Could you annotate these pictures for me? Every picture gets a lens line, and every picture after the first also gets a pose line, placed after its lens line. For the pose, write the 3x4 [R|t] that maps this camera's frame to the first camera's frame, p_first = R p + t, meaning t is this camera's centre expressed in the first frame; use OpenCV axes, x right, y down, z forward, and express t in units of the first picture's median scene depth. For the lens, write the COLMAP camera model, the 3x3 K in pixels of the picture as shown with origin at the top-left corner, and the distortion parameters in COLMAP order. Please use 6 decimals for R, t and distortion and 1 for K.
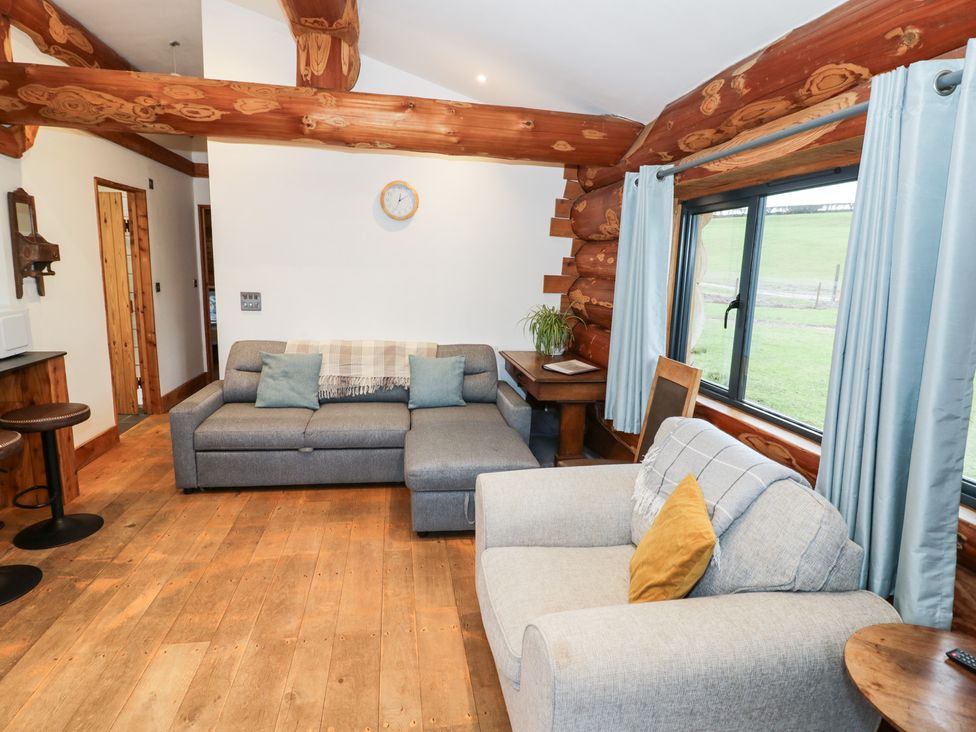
lens RADIAL K [[528.8, 0, 490.5], [0, 528.8, 356.2], [0, 0, 1]] dist [-0.003188, -0.010367]
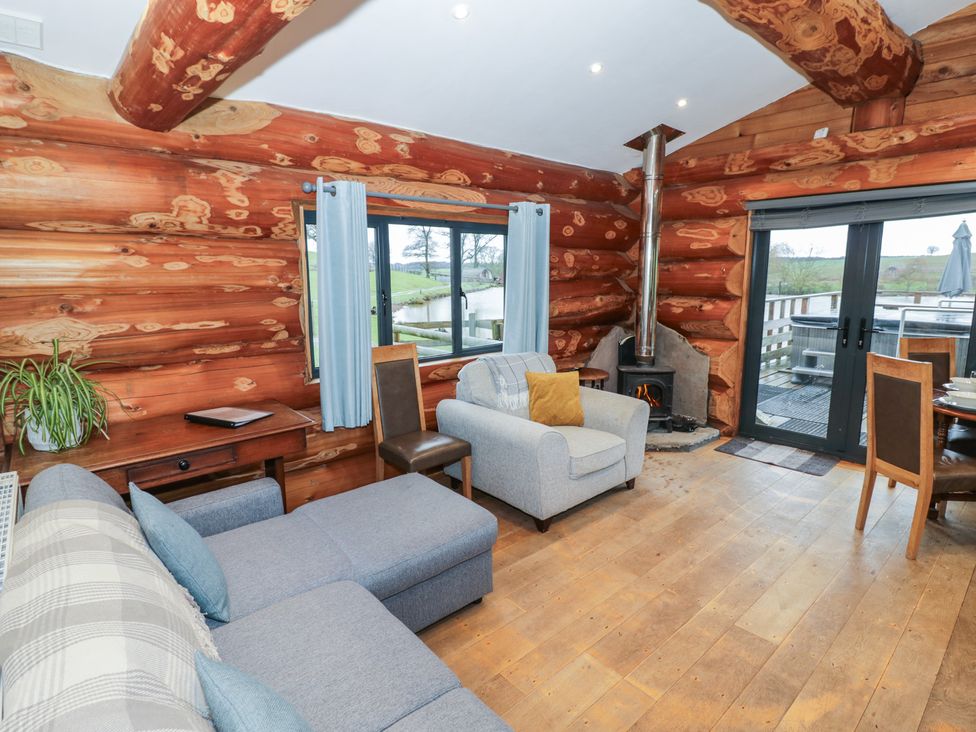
lens RADIAL K [[514.1, 0, 487.7], [0, 514.1, 357.3], [0, 0, 1]] dist [0.000019, -0.013654]
pose [[-0.513377, -0.166727, 0.841811, -0.686096], [0.135869, 0.952781, 0.271564, -0.222936], [-0.847339, 0.253791, -0.466484, 1.143891]]
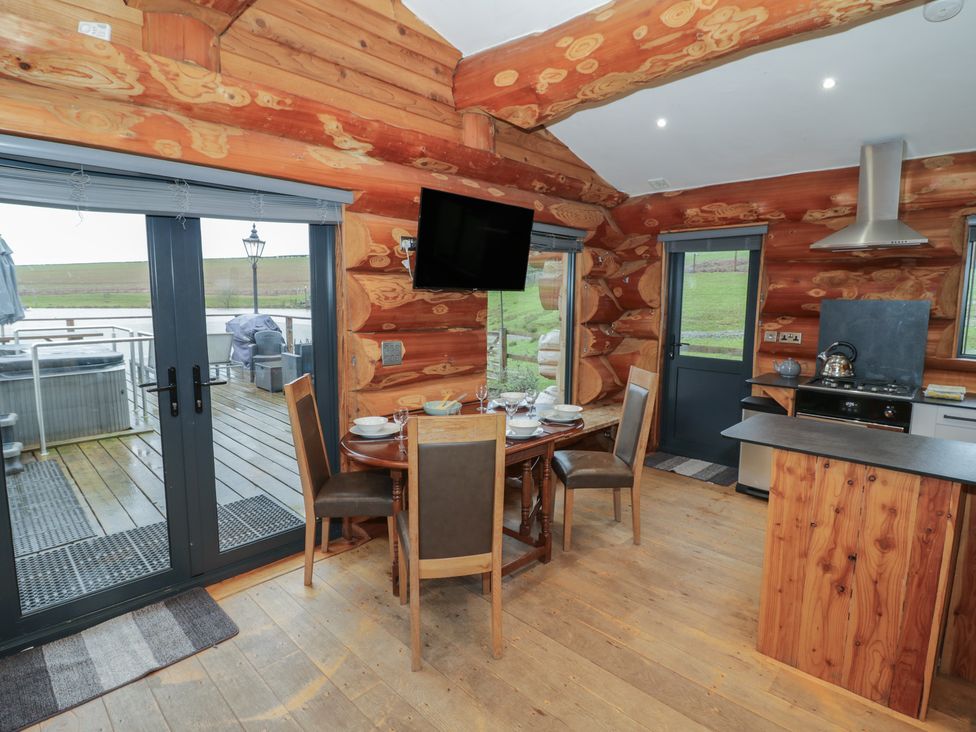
lens RADIAL K [[507.6, 0, 486.0], [0, 507.6, 354.3], [0, 0, 1]] dist [-0.002220, -0.012448]
pose [[-0.815381, 0.029756, -0.578160, -0.022478], [-0.129084, 0.964192, 0.231670, -0.113394], [0.564350, 0.263531, -0.782343, 0.651495]]
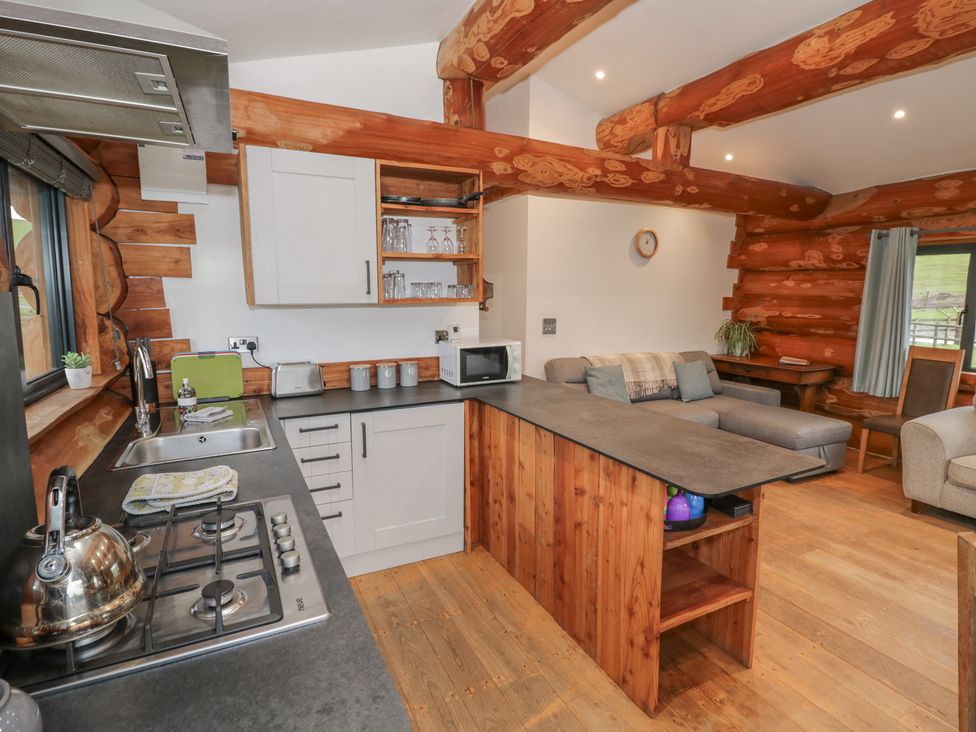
lens RADIAL K [[507.6, 0, 488.6], [0, 507.6, 357.8], [0, 0, 1]] dist [-0.002220, -0.012448]
pose [[0.958856, -0.064990, 0.276353, -1.138221], [0.074256, 0.996970, -0.023187, -0.019830], [-0.274009, 0.042754, 0.960776, -0.088027]]
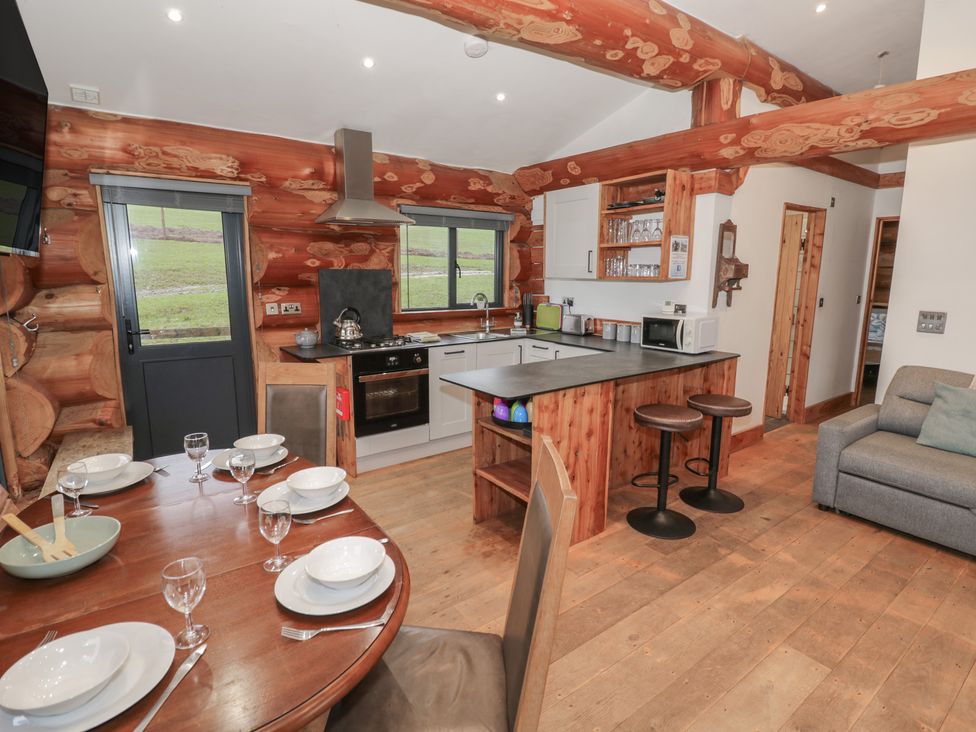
lens RADIAL K [[507.6, 0, 485.8], [0, 507.6, 357.6], [0, 0, 1]] dist [-0.002220, -0.012448]
pose [[0.438601, 0.125512, -0.889874, -0.040041], [-0.143446, 0.987281, 0.068549, 0.002511], [0.887160, 0.097583, 0.451027, -0.022575]]
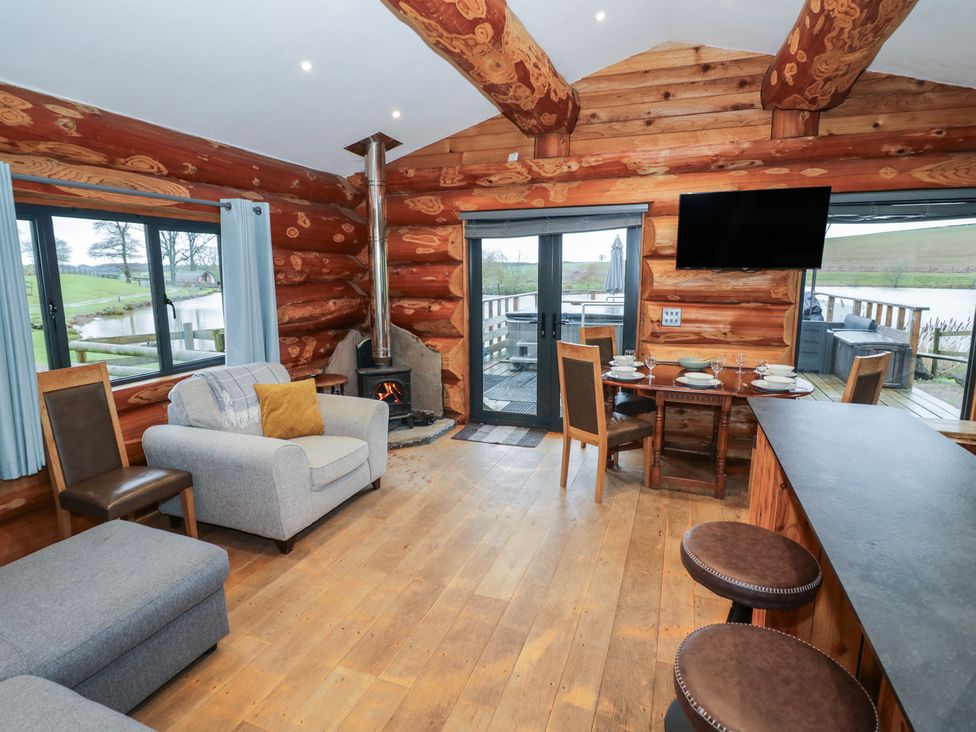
lens RADIAL K [[514.1, 0, 486.5], [0, 514.1, 357.1], [0, 0, 1]] dist [0.000019, -0.013654]
pose [[-0.856646, -0.107030, 0.504680, -0.700116], [0.067606, 0.946518, 0.315487, -0.221164], [-0.511456, 0.304380, -0.803595, 1.130364]]
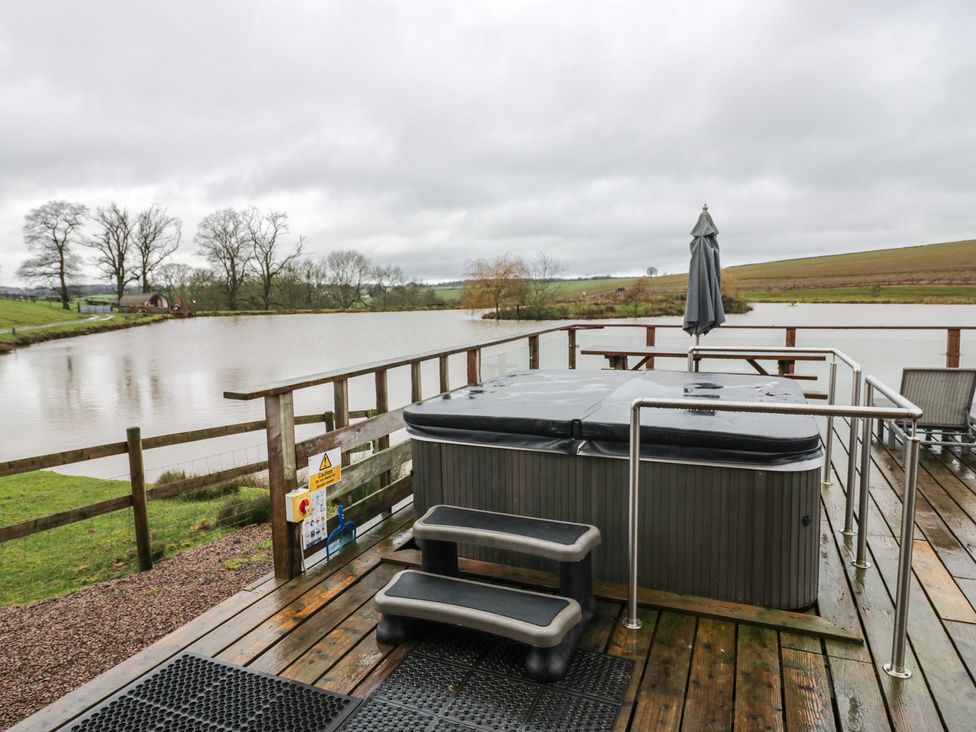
lens RADIAL K [[618.2, 0, 478.5], [0, 618.2, 365.0], [0, 0, 1]] dist [0.001667, -0.001246]
pose [[-0.828368, -0.080642, 0.554349, -0.088756], [0.086585, 0.959260, 0.268929, 0.070964], [-0.553452, 0.270771, -0.787638, -0.459601]]
